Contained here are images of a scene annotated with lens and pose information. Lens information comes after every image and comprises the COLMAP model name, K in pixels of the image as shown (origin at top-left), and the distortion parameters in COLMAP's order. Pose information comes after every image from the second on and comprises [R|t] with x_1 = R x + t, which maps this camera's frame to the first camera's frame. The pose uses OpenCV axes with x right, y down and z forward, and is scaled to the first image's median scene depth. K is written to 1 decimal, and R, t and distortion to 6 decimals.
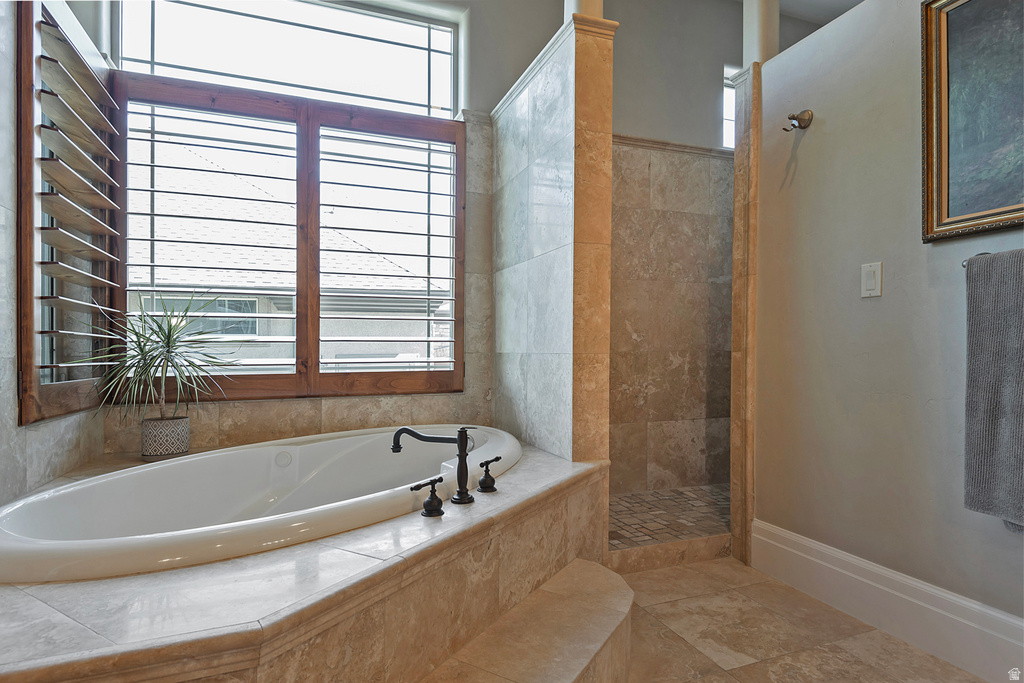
lens RADIAL K [[536.9, 0, 512.7], [0, 536.9, 362.5], [0, 0, 1]] dist [0.021056, 0.000266]
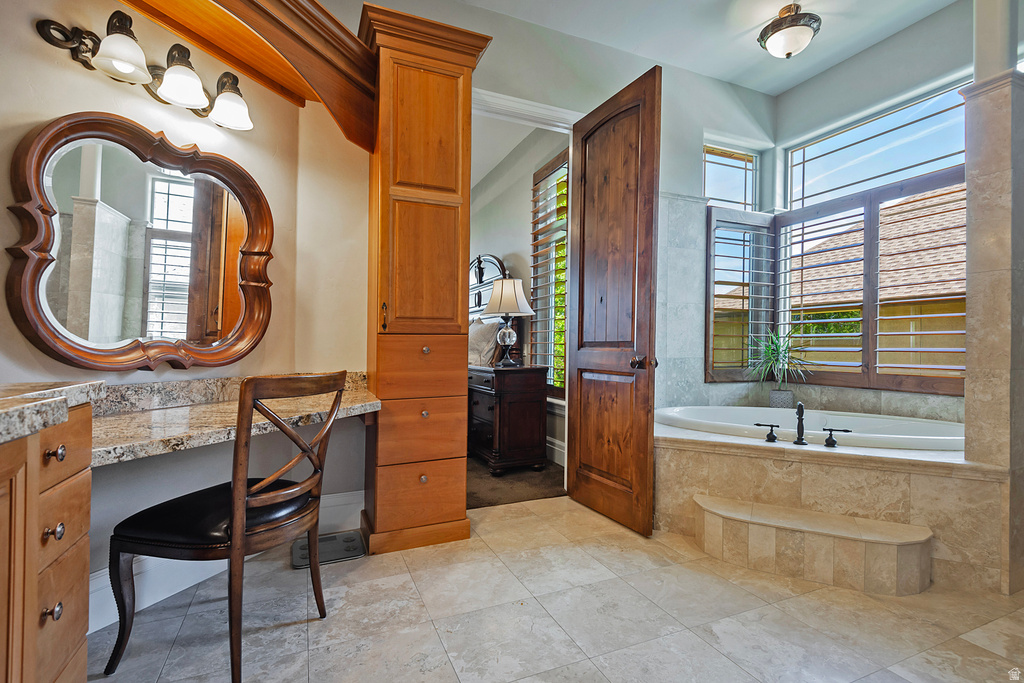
lens RADIAL K [[475.2, 0, 514.0], [0, 475.2, 348.3], [0, 0, 1]] dist [0.042351, -0.019905]
pose [[0.033218, 0.011037, -0.999387, 1.028358], [-0.025500, 0.999623, 0.010192, -0.040219], [0.999123, 0.025146, 0.033487, -0.024861]]
